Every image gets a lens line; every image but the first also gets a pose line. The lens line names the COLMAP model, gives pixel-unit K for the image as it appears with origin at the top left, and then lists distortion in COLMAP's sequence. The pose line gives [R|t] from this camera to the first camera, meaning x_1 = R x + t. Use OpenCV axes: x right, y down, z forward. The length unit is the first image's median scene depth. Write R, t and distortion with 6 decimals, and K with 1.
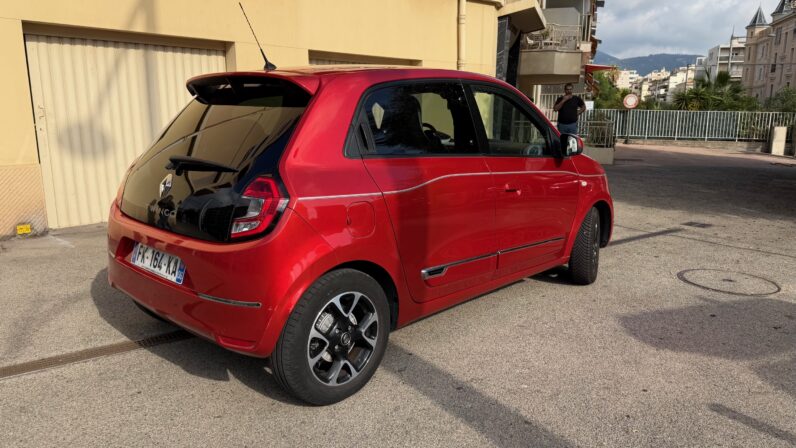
lens RADIAL K [[565.3, 0, 410.4], [0, 565.3, 224.1], [0, 0, 1]] dist [0.005966, -0.003845]
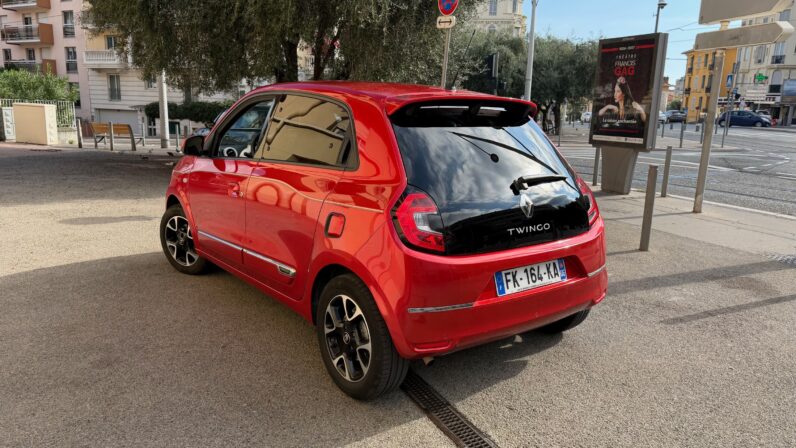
lens RADIAL K [[565.3, 0, 410.4], [0, 565.3, 224.1], [0, 0, 1]] dist [0.005966, -0.003845]
pose [[0.174072, -0.198193, 0.964582, -1.407898], [0.167515, 0.971220, 0.169326, -0.234786], [-0.970380, 0.132107, 0.202262, 0.934236]]
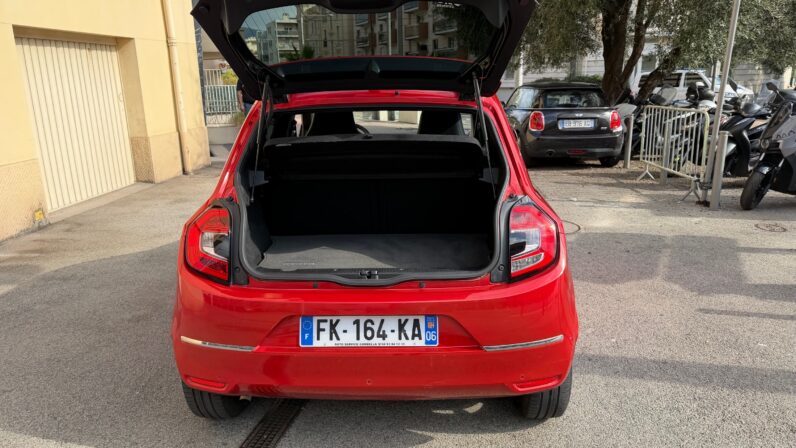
lens RADIAL K [[565.3, 0, 410.4], [0, 565.3, 224.1], [0, 0, 1]] dist [0.005966, -0.003845]
pose [[0.745398, -0.179351, 0.642039, -0.844014], [0.146888, 0.983645, 0.104242, -0.152364], [-0.650235, 0.016606, 0.759552, 0.319380]]
